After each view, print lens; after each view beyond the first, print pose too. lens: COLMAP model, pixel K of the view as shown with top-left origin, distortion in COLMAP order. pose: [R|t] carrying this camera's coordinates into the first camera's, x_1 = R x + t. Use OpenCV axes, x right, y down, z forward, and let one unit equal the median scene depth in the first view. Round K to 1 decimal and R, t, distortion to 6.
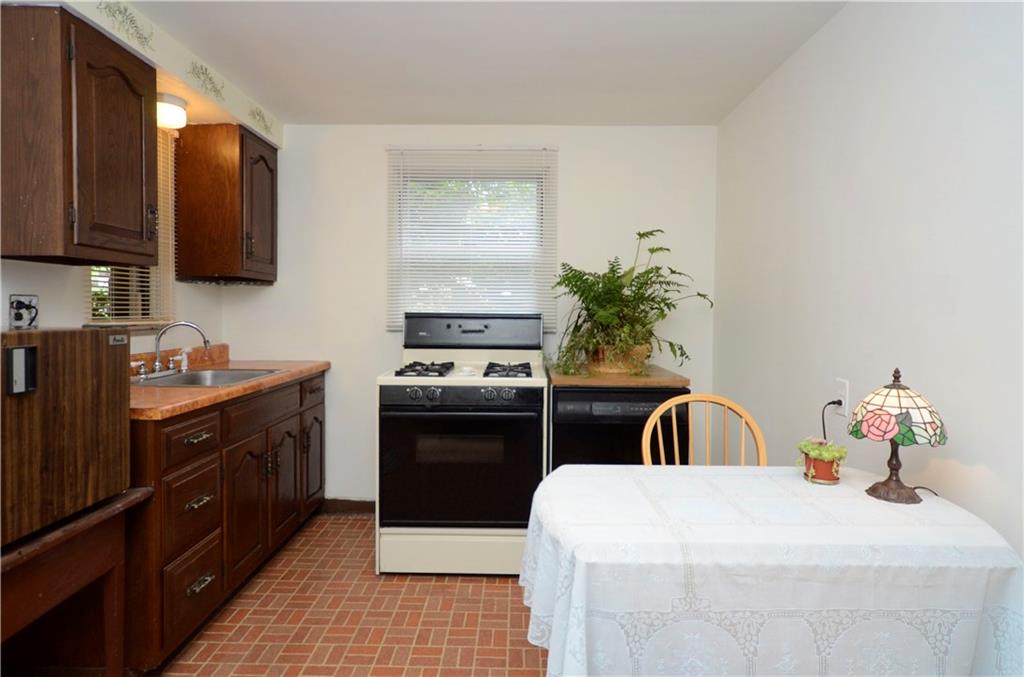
lens RADIAL K [[555.0, 0, 510.2], [0, 555.0, 311.1], [0, 0, 1]] dist [0.001217, 0.000398]
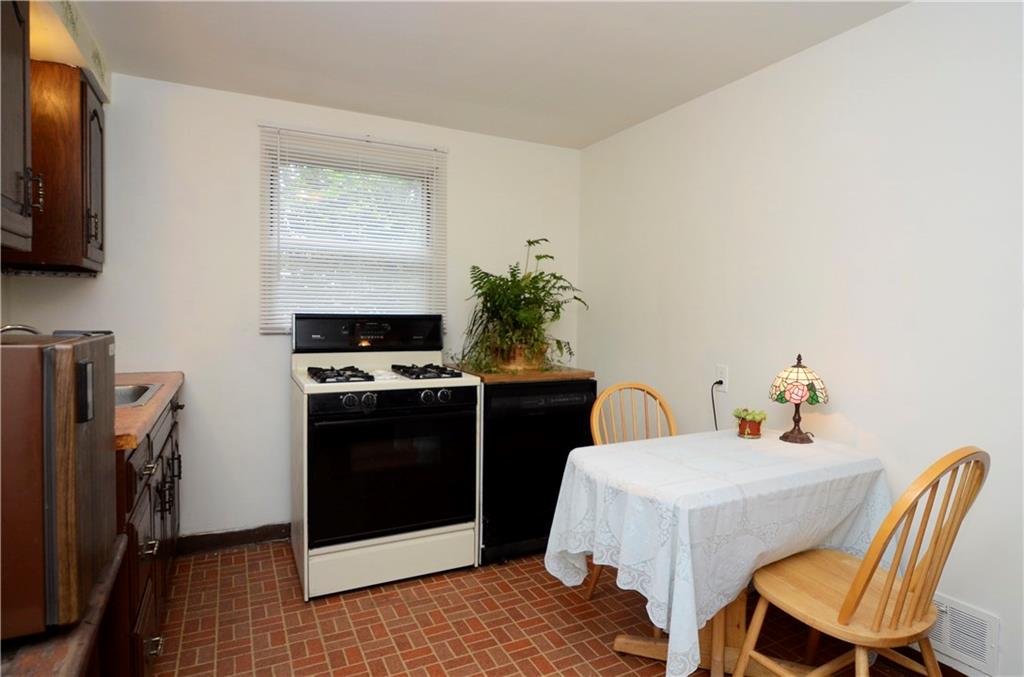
lens RADIAL K [[573.8, 0, 542.5], [0, 573.8, 318.1], [0, 0, 1]] dist [-0.020452, -0.000001]
pose [[0.873425, -0.001292, 0.486957, -0.394168], [-0.005916, 0.999895, 0.013264, -0.005193], [-0.486923, -0.014466, 0.873325, 0.002576]]
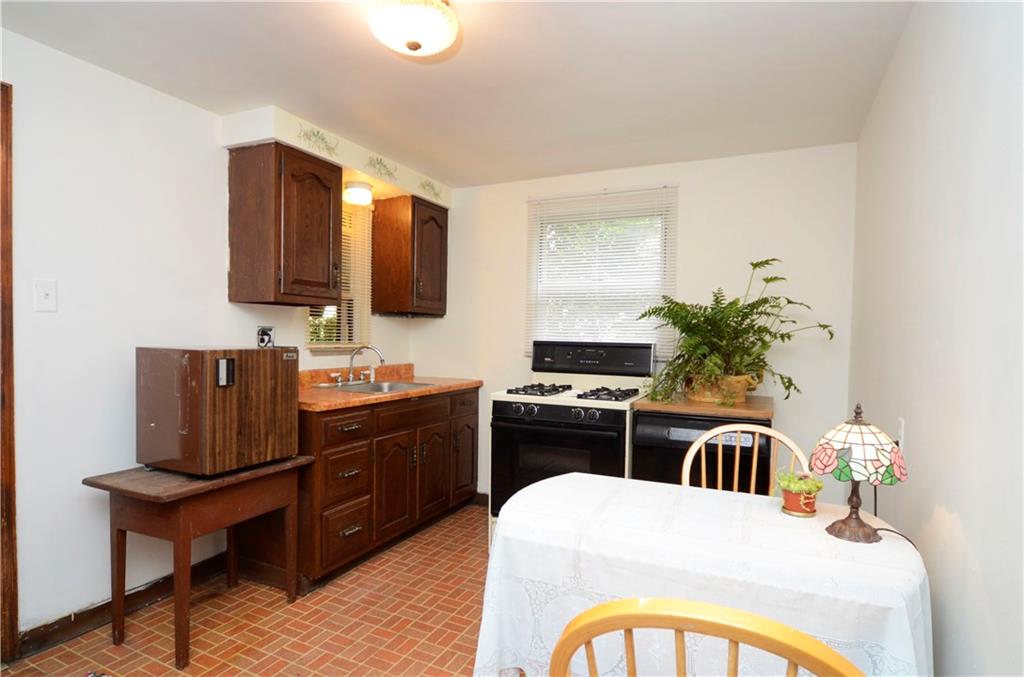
lens RADIAL K [[537.2, 0, 512.0], [0, 537.2, 338.5], [0, 0, 1]] dist [-0.020455, -0.000104]
pose [[0.908822, 0.009614, -0.417072, 0.326018], [-0.010316, 0.999947, 0.000569, -0.003073], [0.417056, 0.003785, 0.908873, -0.060287]]
